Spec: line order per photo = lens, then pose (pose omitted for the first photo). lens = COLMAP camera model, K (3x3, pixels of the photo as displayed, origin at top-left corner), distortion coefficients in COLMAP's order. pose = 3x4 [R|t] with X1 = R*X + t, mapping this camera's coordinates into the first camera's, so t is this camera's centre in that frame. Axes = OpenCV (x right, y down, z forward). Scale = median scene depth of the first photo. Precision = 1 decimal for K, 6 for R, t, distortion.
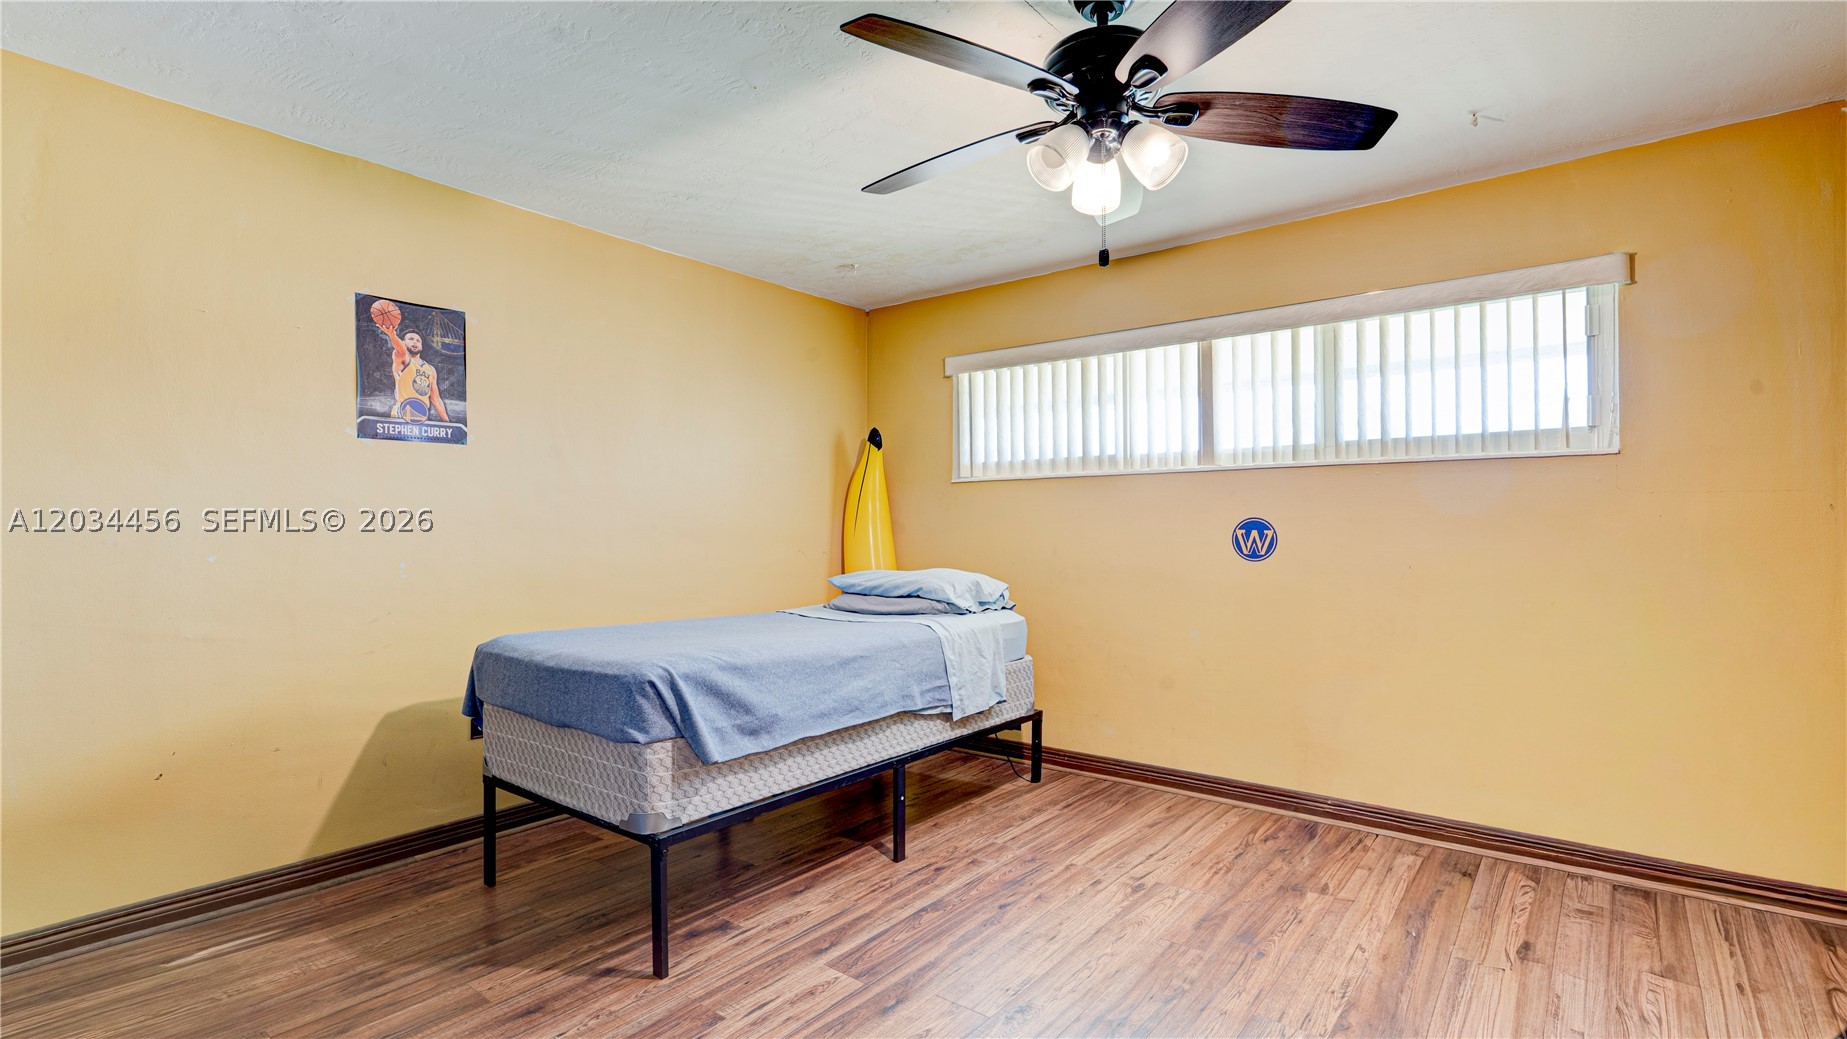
lens RADIAL K [[868.1, 0, 923.7], [0, 868.1, 524.3], [0, 0, 1]] dist [-0.021984, 0.005298]
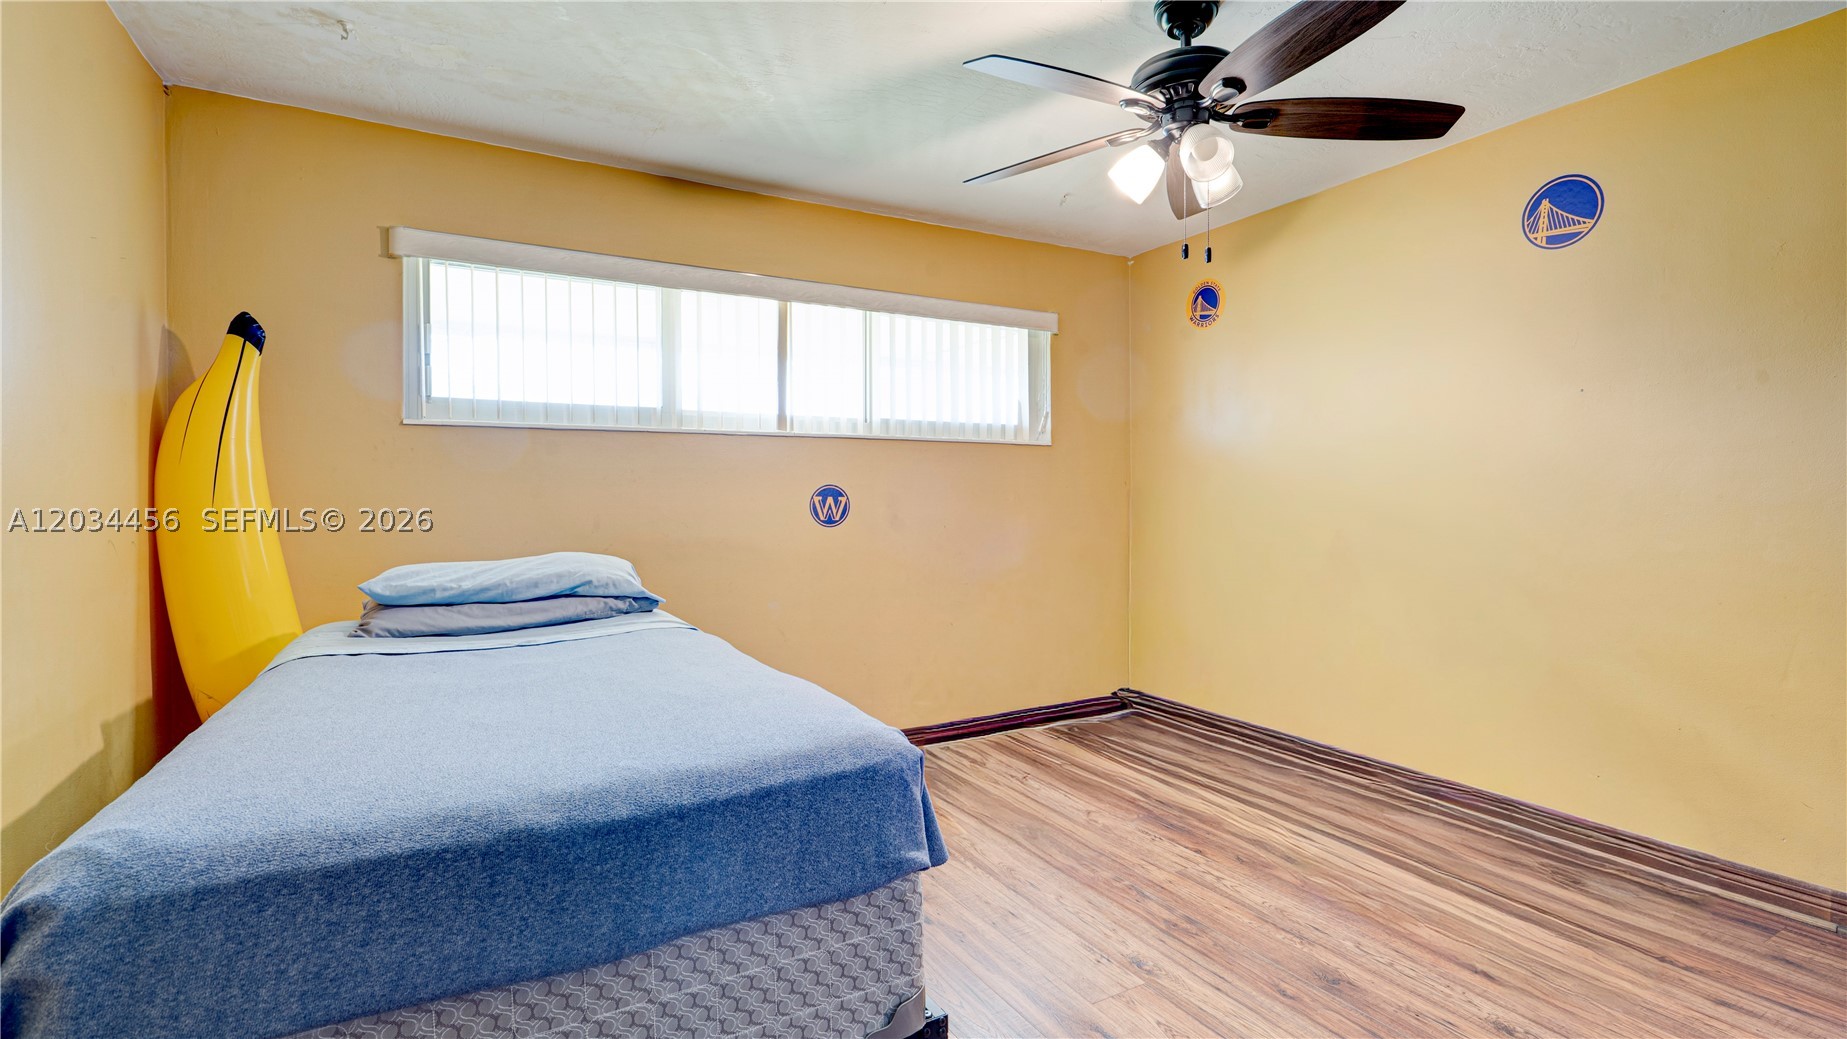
lens RADIAL K [[868.1, 0, 967.7], [0, 868.1, 501.5], [0, 0, 1]] dist [-0.021984, 0.005298]
pose [[0.338853, -0.003891, 0.940831, -0.542811], [-0.008119, 0.999942, 0.007060, 0.003584], [-0.940804, -0.010031, 0.338802, 0.496961]]
